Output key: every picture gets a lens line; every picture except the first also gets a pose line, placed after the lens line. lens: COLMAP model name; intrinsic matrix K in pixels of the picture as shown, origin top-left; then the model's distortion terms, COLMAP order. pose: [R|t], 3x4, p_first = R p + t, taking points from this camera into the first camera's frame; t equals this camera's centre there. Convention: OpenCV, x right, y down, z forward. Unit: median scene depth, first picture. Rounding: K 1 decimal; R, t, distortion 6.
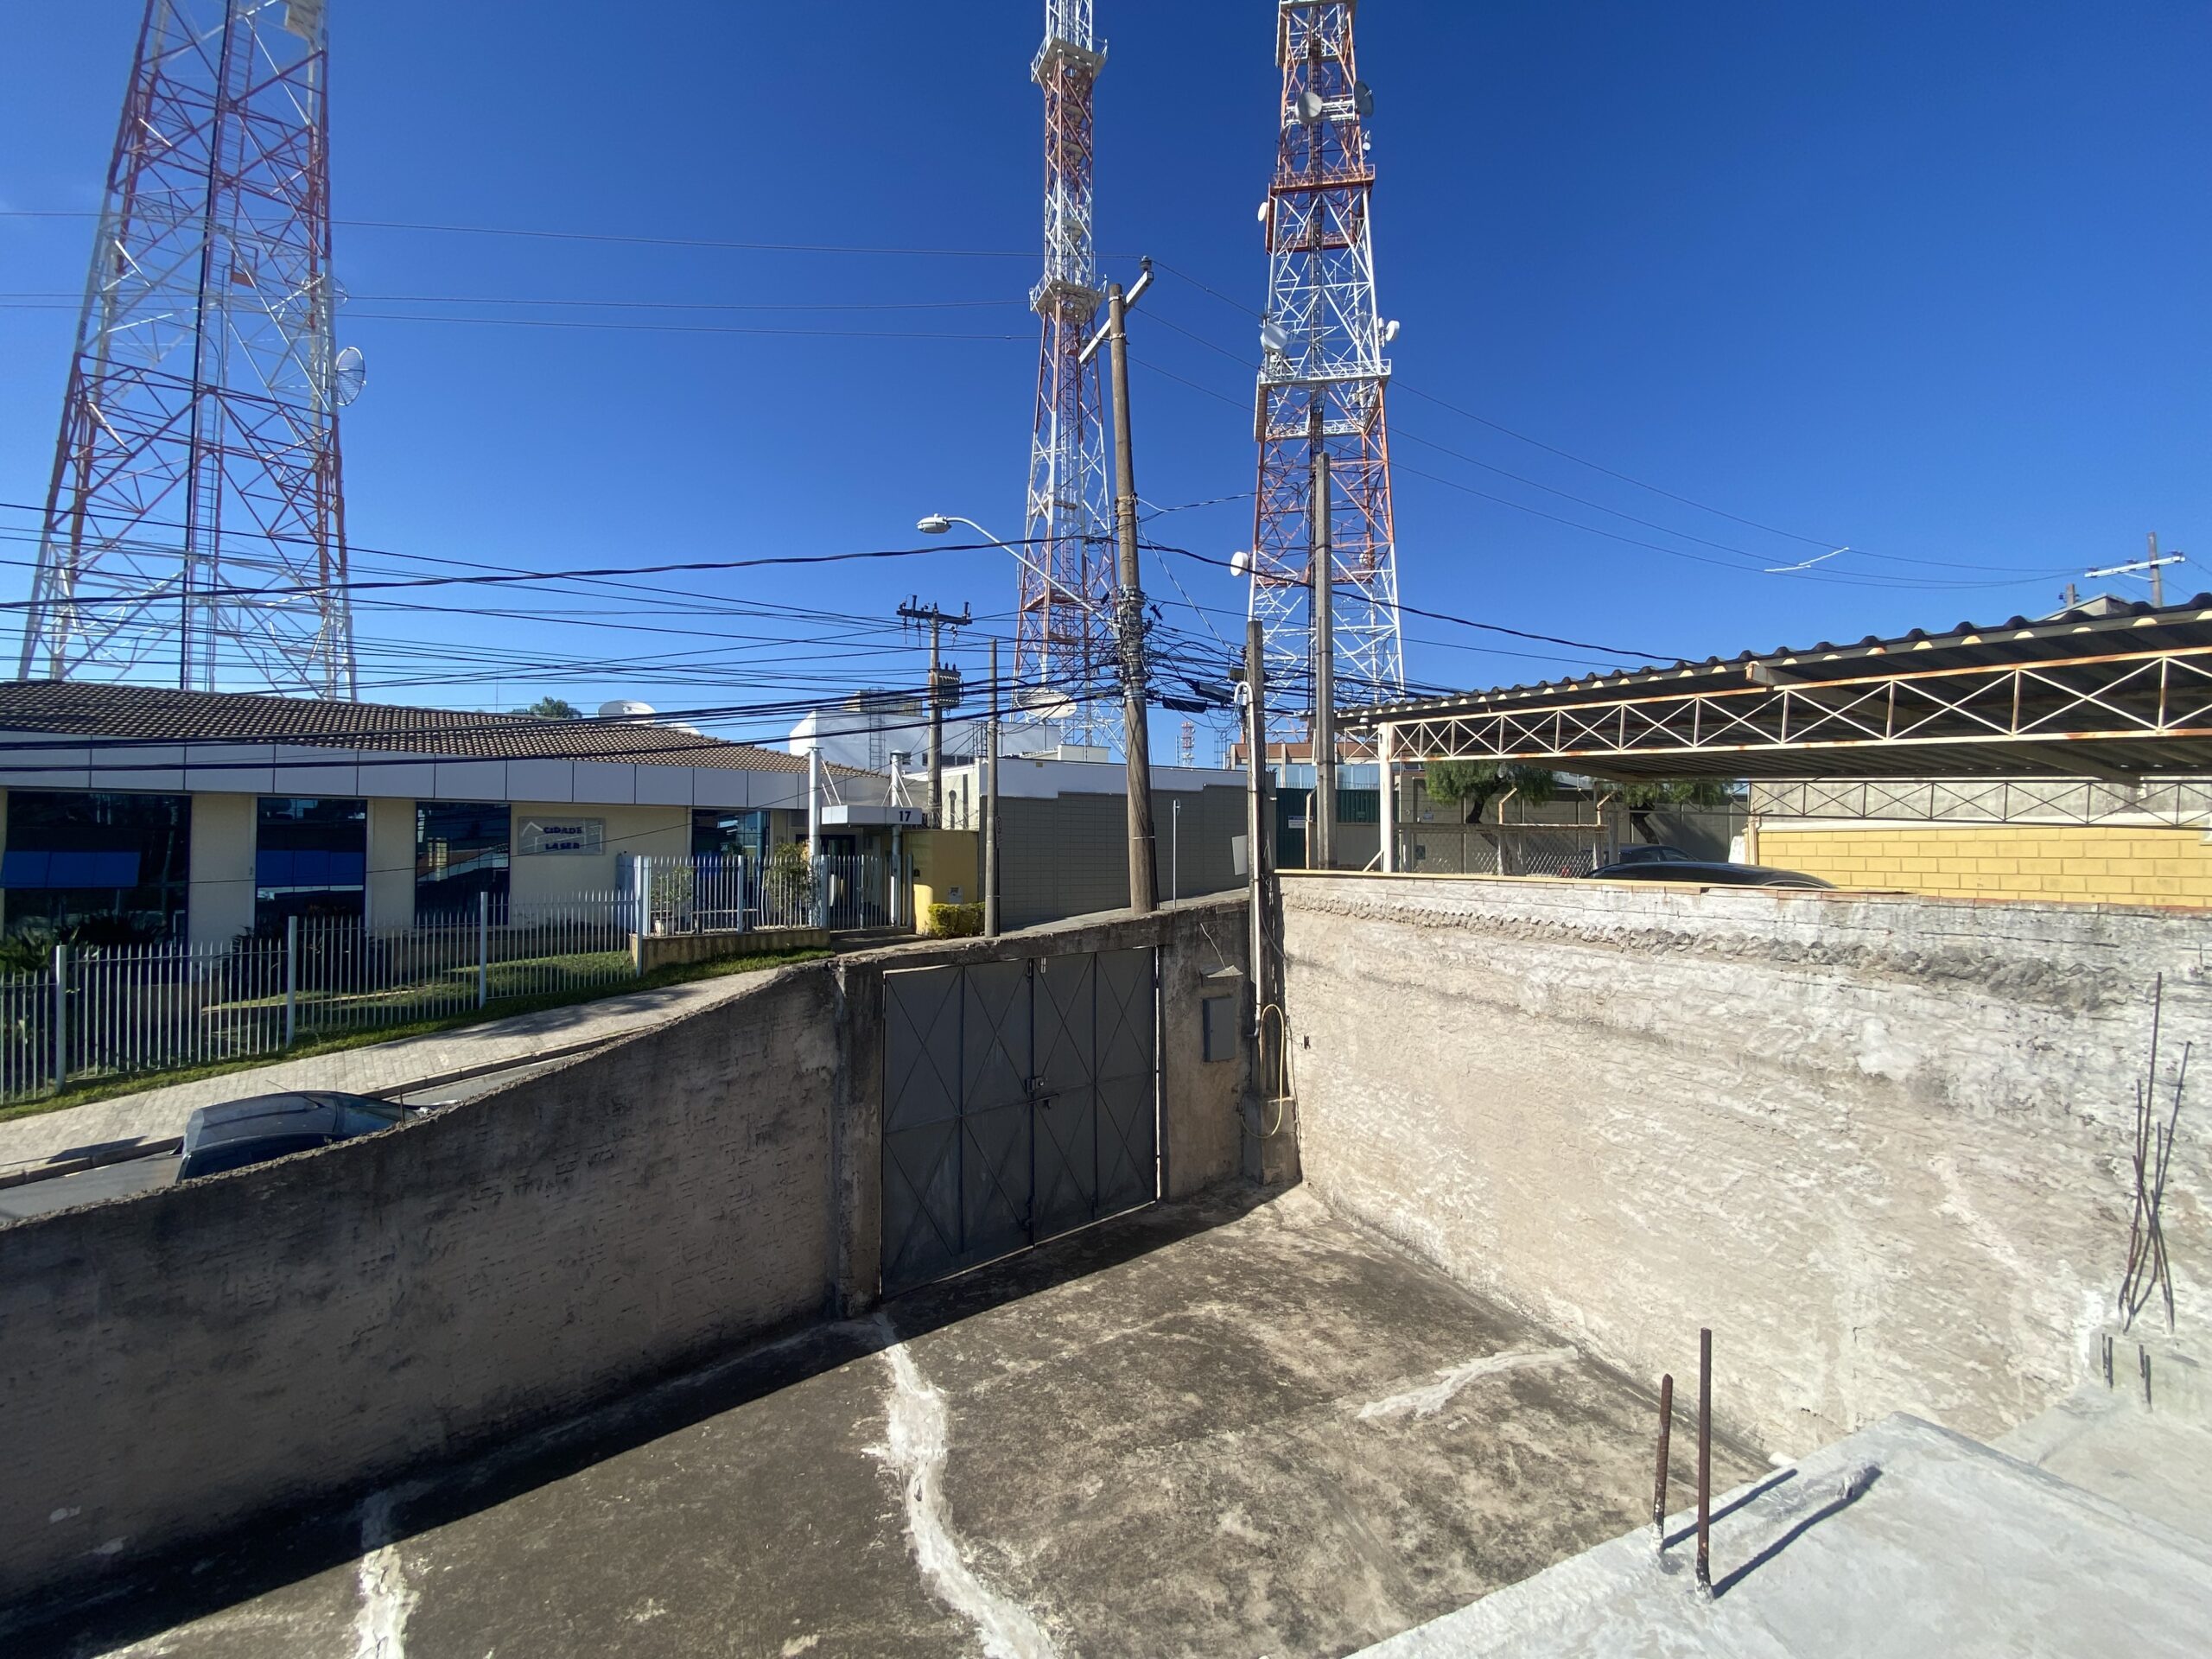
lens RADIAL K [[902.7, 0, 1102.2], [0, 902.7, 823.1], [0, 0, 1]] dist [-0.001072, -0.010691]
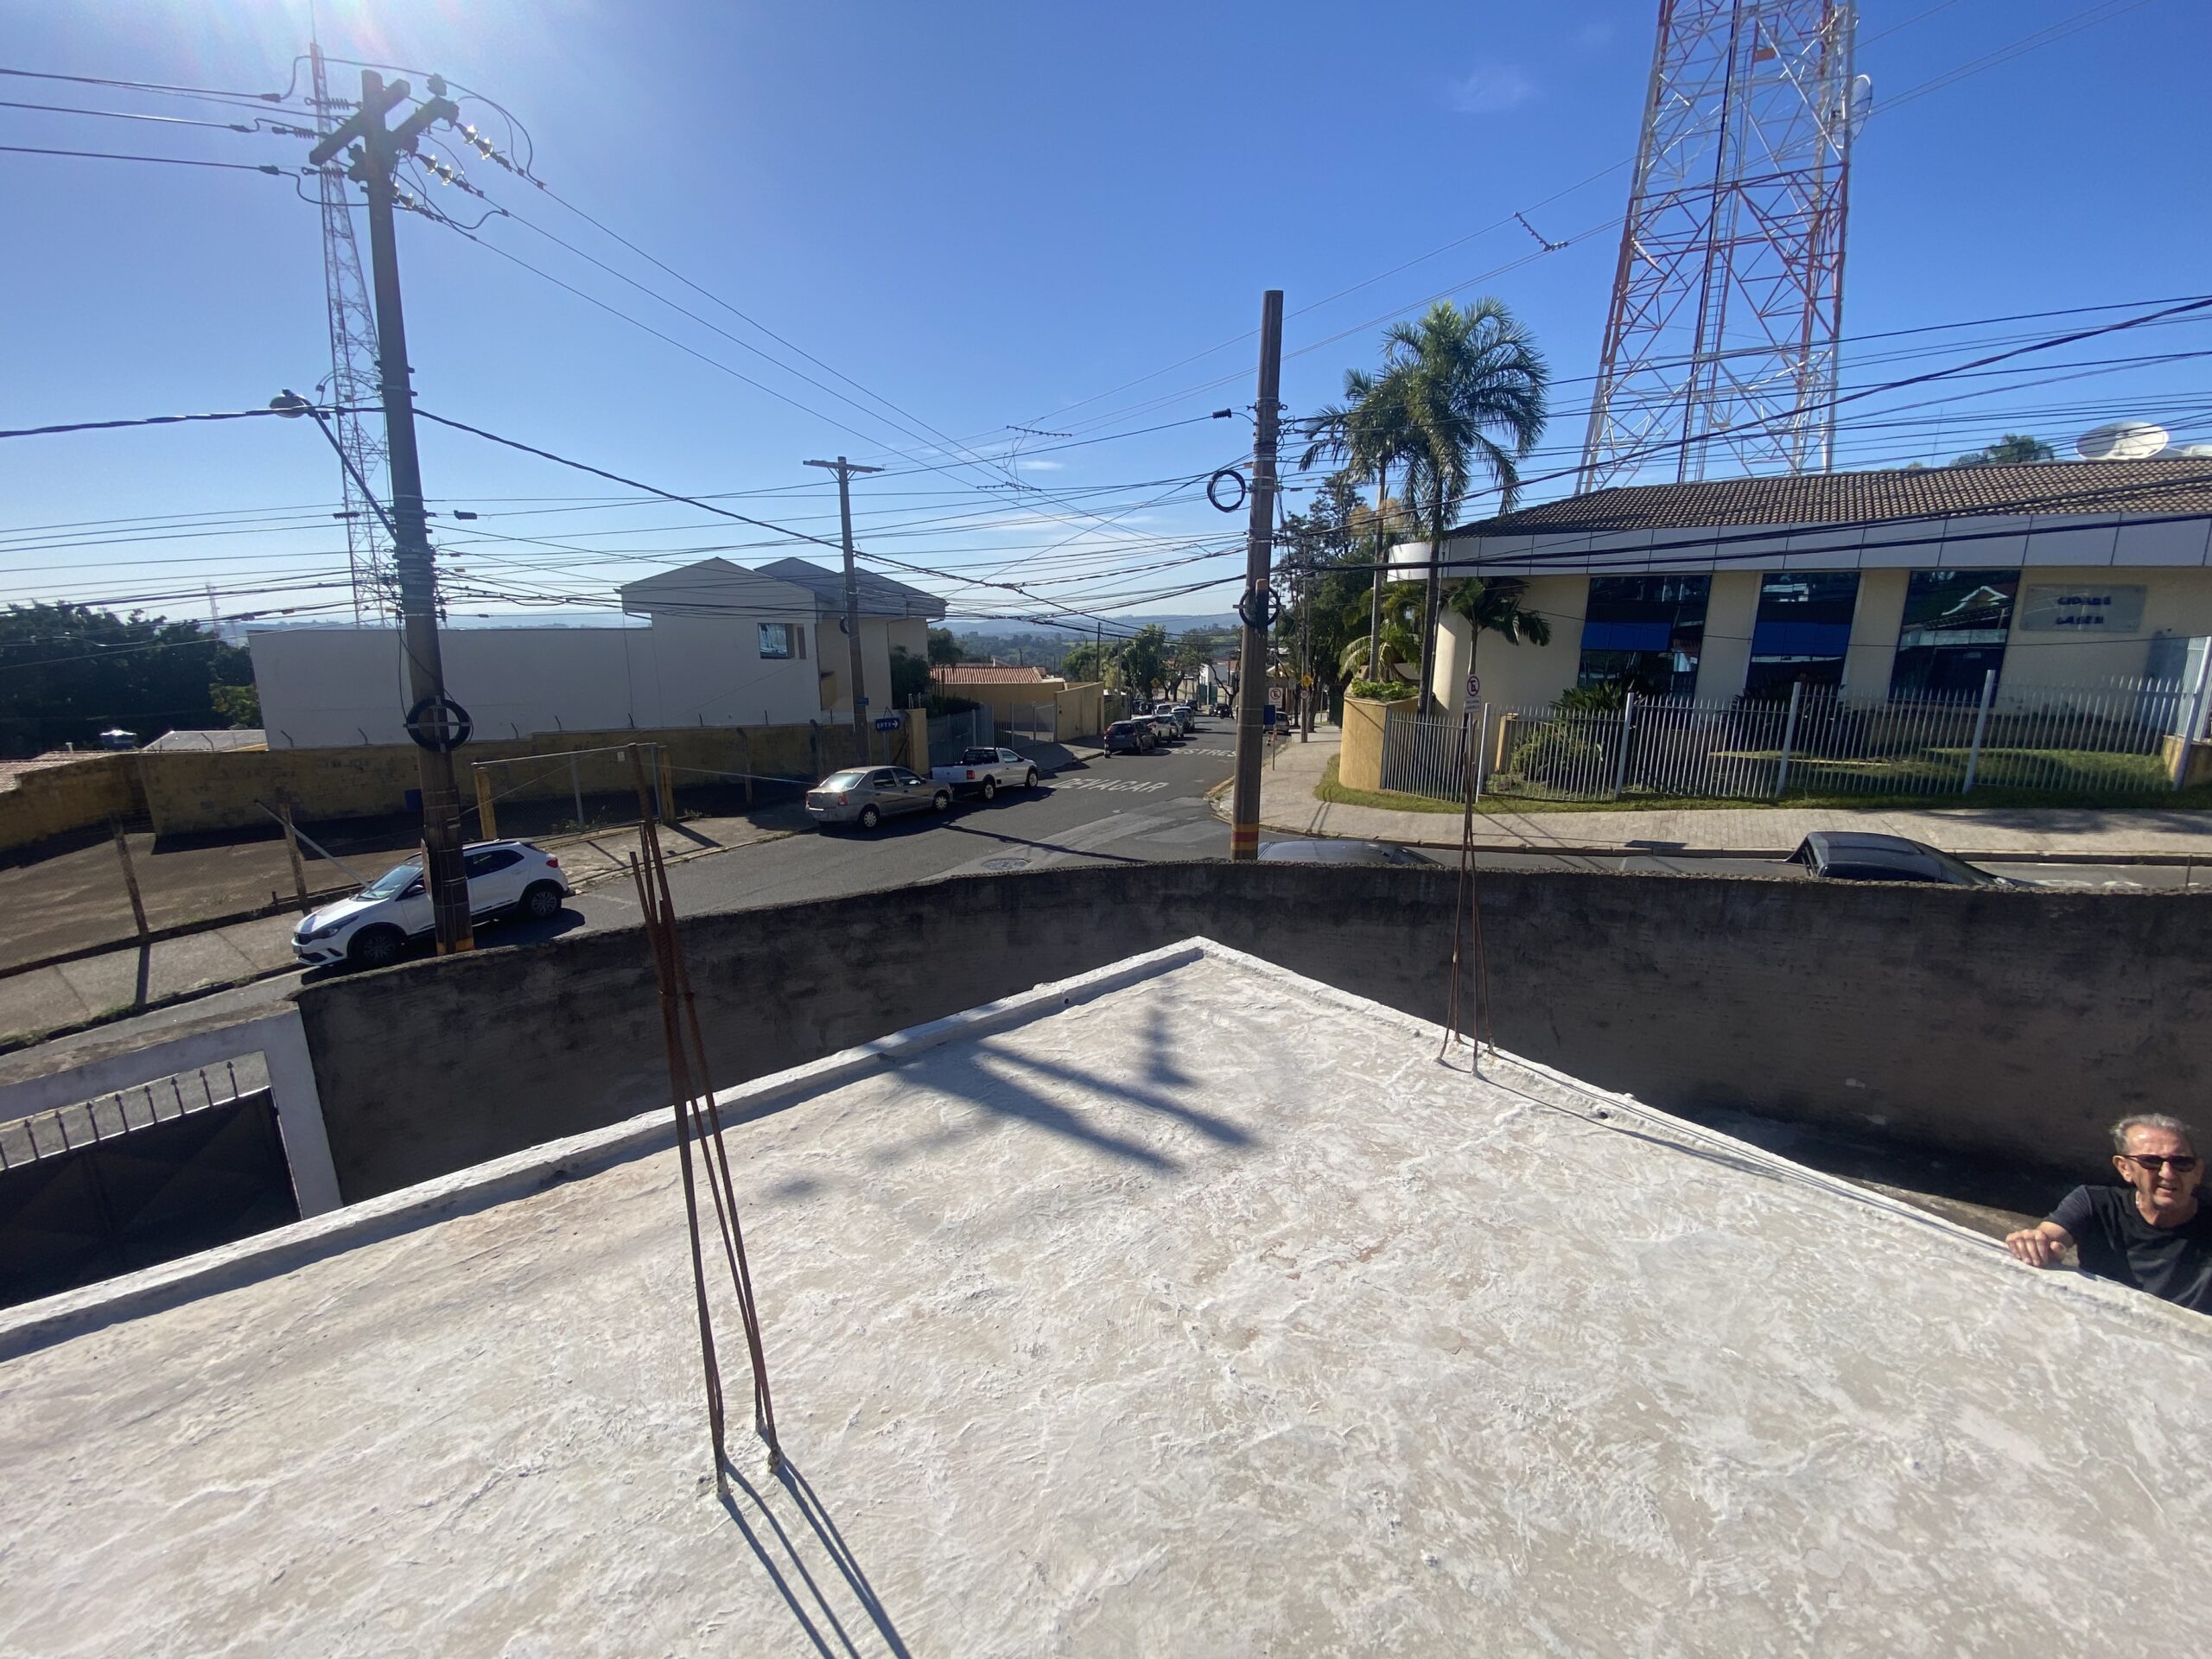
lens RADIAL K [[902.7, 0, 1121.9], [0, 902.7, 829.9], [0, 0, 1]] dist [-0.001072, -0.010691]
pose [[0.280904, 0.217354, -0.934800, -0.058500], [0.025481, 0.971985, 0.233657, -0.000567], [0.959398, -0.089455, 0.267496, -0.145437]]
